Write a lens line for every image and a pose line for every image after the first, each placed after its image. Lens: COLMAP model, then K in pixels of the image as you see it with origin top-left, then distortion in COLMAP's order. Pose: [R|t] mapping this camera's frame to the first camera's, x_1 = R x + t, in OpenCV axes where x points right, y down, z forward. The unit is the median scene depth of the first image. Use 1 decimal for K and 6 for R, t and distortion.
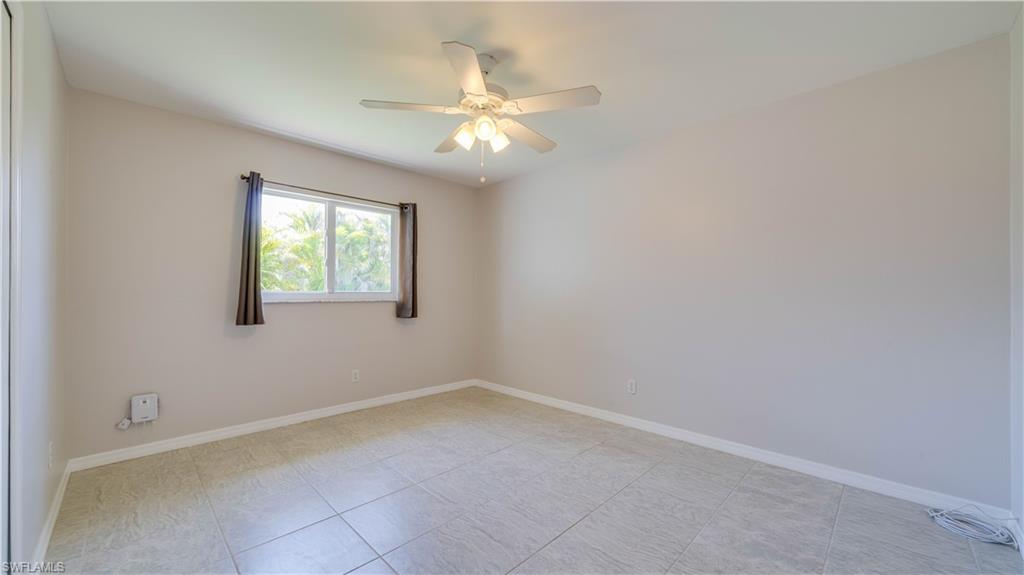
lens RADIAL K [[392.4, 0, 505.7], [0, 392.4, 292.3], [0, 0, 1]] dist [-0.000172, -0.000044]
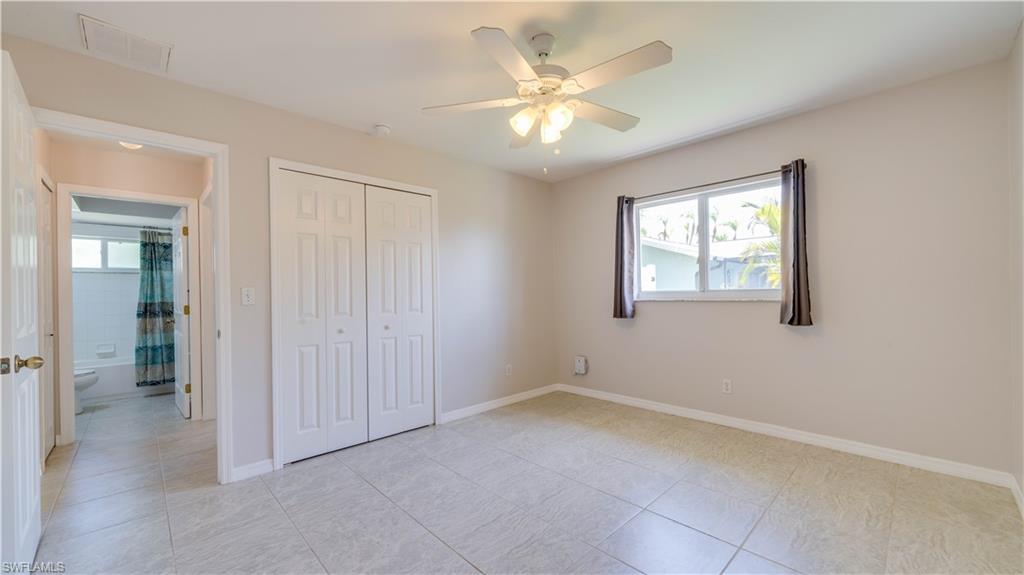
lens RADIAL K [[392.4, 0, 505.7], [0, 392.4, 292.3], [0, 0, 1]] dist [-0.000172, -0.000044]
pose [[-0.031412, -0.004510, -0.999496, 0.563823], [0.016801, 0.999846, -0.005040, 0.000793], [0.999365, -0.016950, -0.031331, 0.606977]]
